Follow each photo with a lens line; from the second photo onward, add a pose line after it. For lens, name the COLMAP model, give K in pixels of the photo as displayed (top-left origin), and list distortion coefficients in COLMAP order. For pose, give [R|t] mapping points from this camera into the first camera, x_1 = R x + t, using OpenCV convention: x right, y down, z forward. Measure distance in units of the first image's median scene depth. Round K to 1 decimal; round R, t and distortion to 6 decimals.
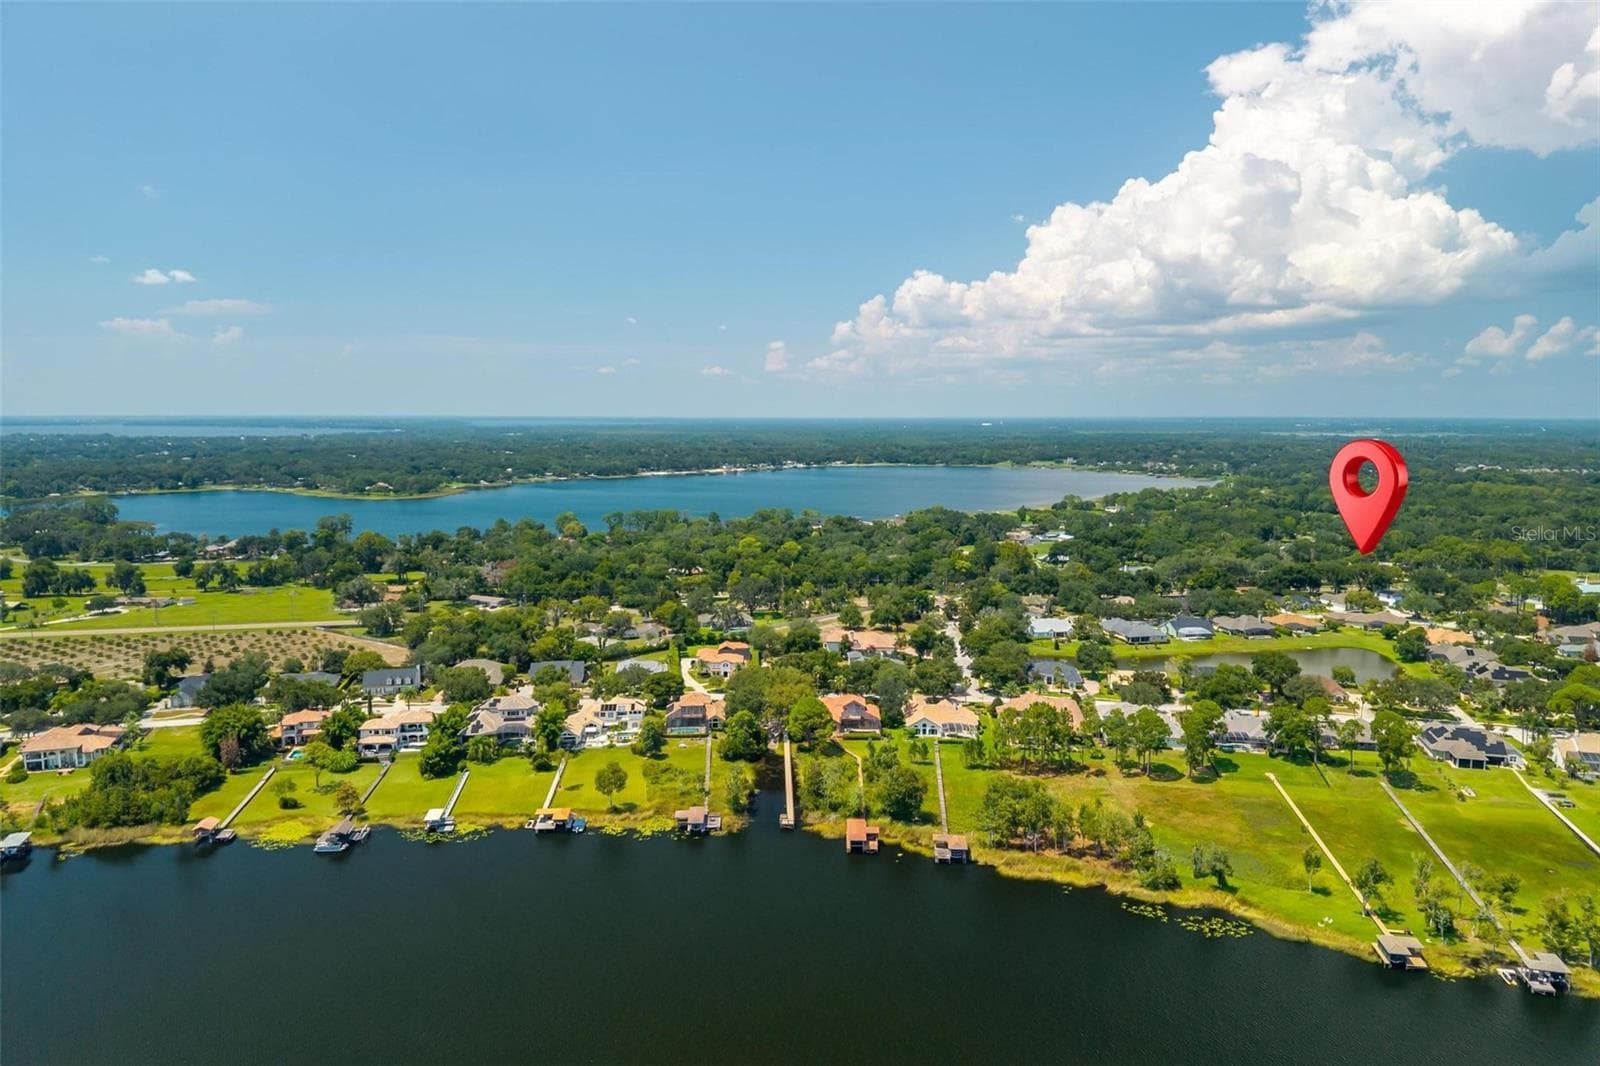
lens RADIAL K [[1081.1, 0, 795.3], [0, 1081.1, 506.2], [0, 0, 1]] dist [0.037756, -0.040345]
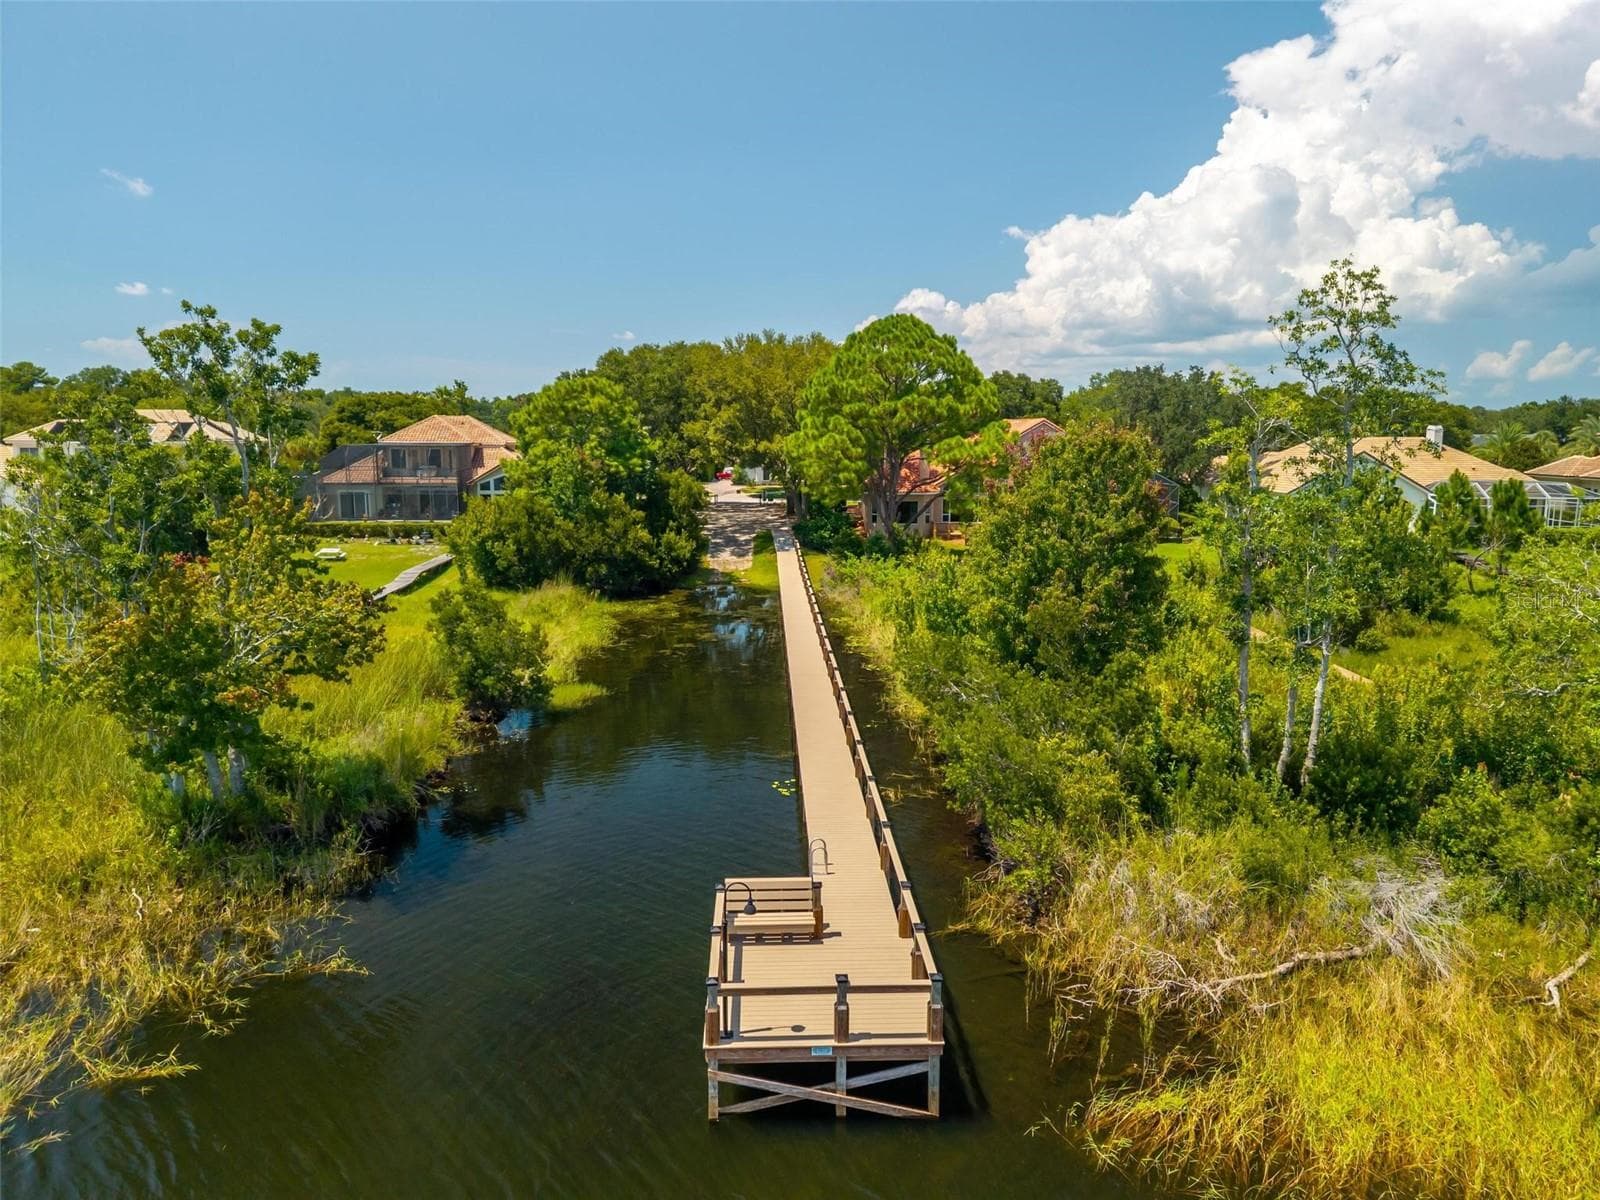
lens RADIAL K [[1045.6, 0, 797.6], [0, 1045.6, 621.6], [0, 0, 1]] dist [0.062775, -0.071512]
pose [[0.999946, -0.008589, 0.005898, -0.008004], [0.008139, 0.997330, 0.072574, 0.233299], [-0.006506, -0.072522, 0.997346, 0.829394]]
